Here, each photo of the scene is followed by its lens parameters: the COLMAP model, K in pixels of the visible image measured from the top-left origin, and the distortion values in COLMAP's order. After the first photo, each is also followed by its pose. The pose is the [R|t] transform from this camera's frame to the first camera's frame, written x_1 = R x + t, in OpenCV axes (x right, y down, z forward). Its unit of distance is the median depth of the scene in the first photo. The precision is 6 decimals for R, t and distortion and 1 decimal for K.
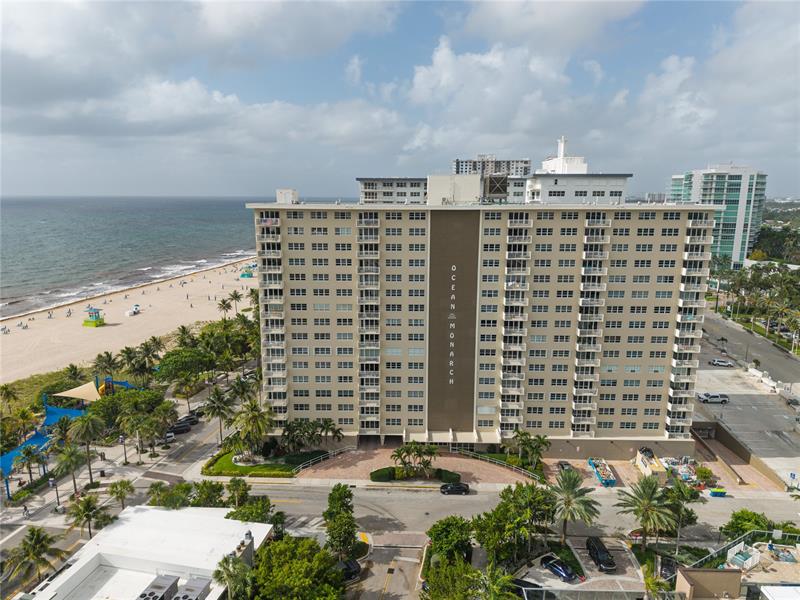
lens RADIAL K [[533.1, 0, 400.8], [0, 533.1, 286.9], [0, 0, 1]] dist [0.039783, -0.000555]
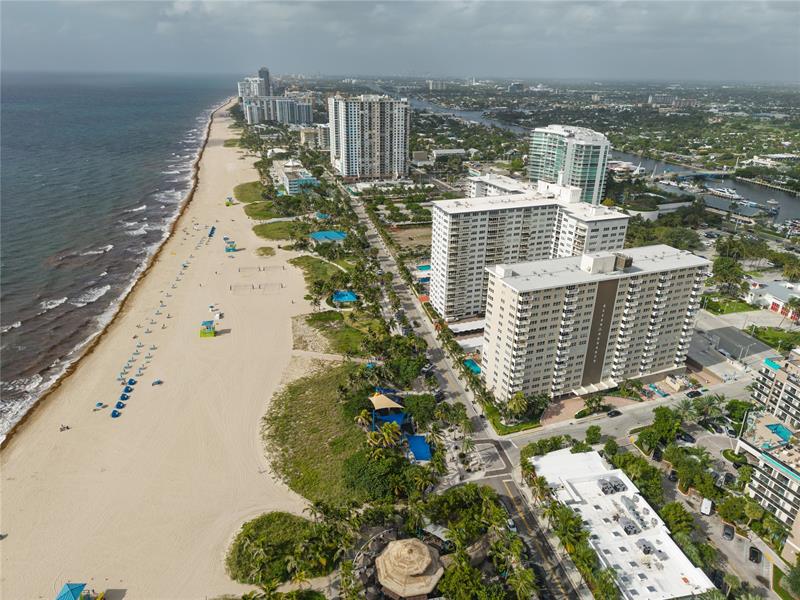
lens RADIAL K [[533.6, 0, 400.0], [0, 533.6, 300.0], [0, 0, 1]] dist [0.036425, -0.043488]
pose [[0.921795, -0.144757, 0.359639, -1.234558], [0.057212, 0.968310, 0.243112, -0.553150], [-0.383434, -0.203523, 0.900864, -0.428116]]
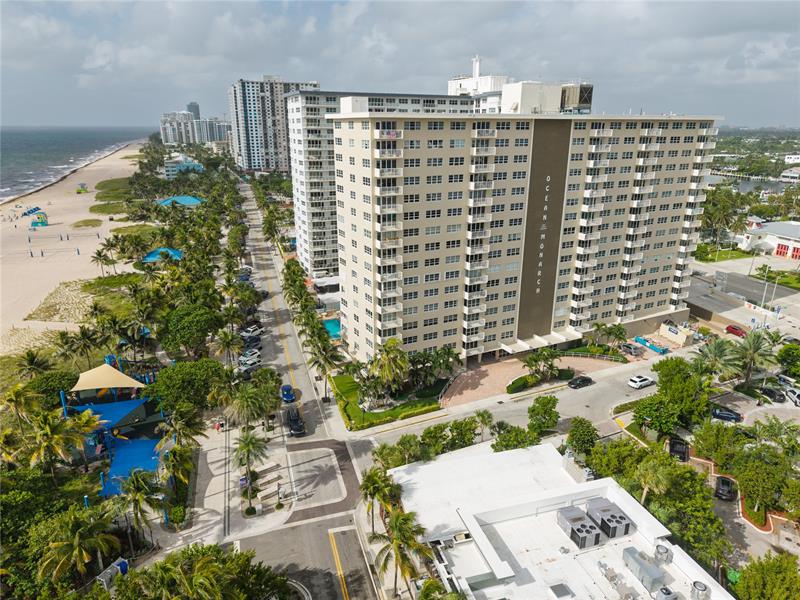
lens RADIAL K [[533.6, 0, 400.0], [0, 533.6, 300.0], [0, 0, 1]] dist [0.036425, -0.043488]
pose [[0.881281, -0.148780, 0.448563, -0.632503], [0.082042, 0.982905, 0.164825, -0.000079], [-0.465418, -0.108456, 0.878421, 0.206235]]
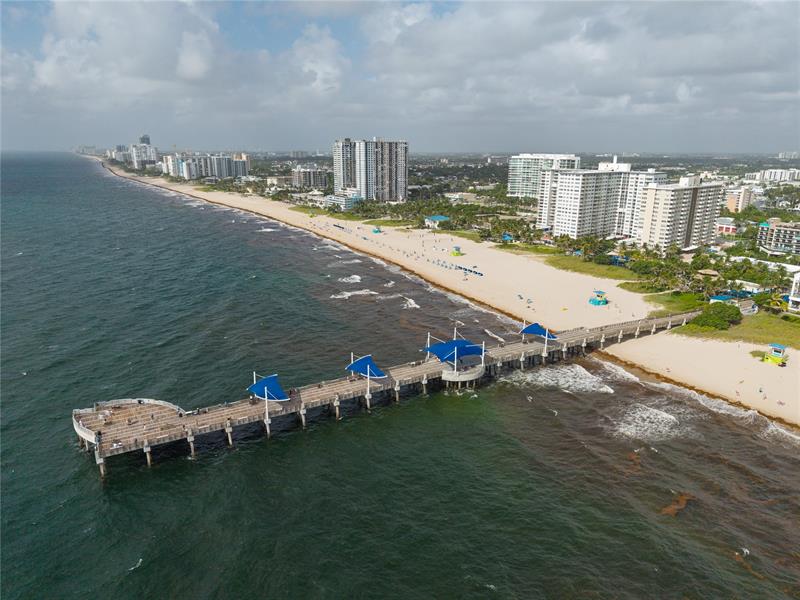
lens RADIAL K [[533.6, 0, 400.0], [0, 533.6, 300.0], [0, 0, 1]] dist [0.036425, -0.043488]
pose [[0.756456, -0.180796, 0.628559, -3.947966], [0.113390, 0.982734, 0.146207, -0.149205], [-0.644140, -0.039327, 0.763896, -0.593489]]
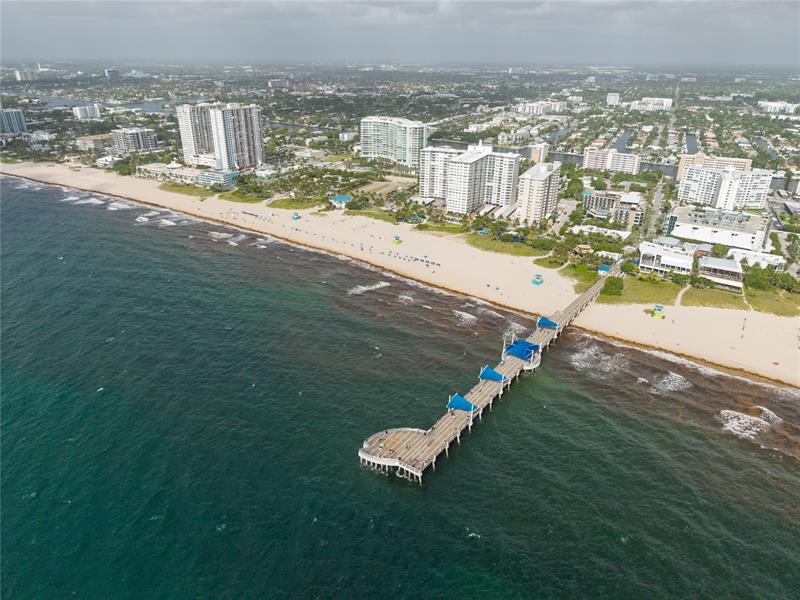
lens RADIAL K [[533.6, 0, 400.0], [0, 533.6, 300.0], [0, 0, 1]] dist [0.036425, -0.043488]
pose [[0.414374, -0.380334, 0.826826, -5.238212], [0.150517, 0.924621, 0.349886, -1.033506], [-0.897574, -0.020532, 0.440386, -0.030118]]
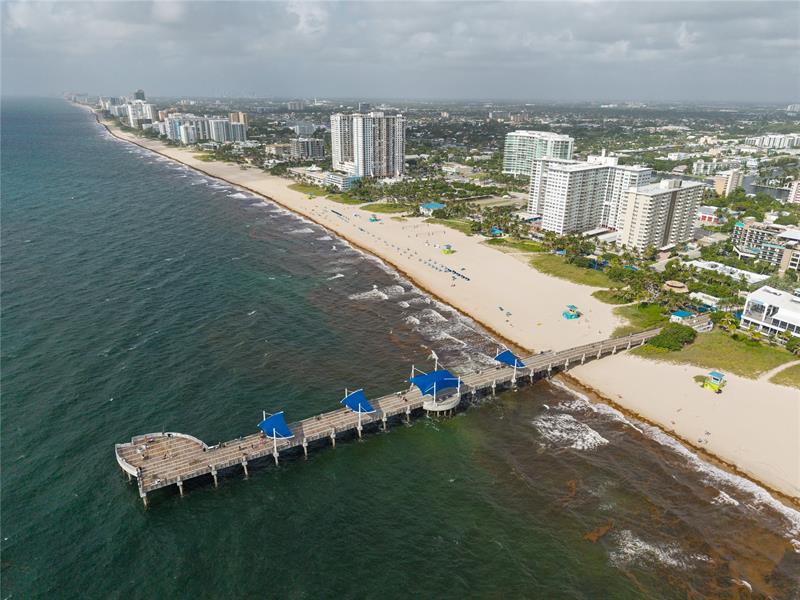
lens RADIAL K [[533.6, 0, 400.0], [0, 533.6, 300.0], [0, 0, 1]] dist [0.036425, -0.043488]
pose [[0.757174, -0.234520, 0.609662, -4.011694], [0.109030, 0.965609, 0.236032, -0.510051], [-0.644049, -0.112245, 0.756705, -0.800855]]
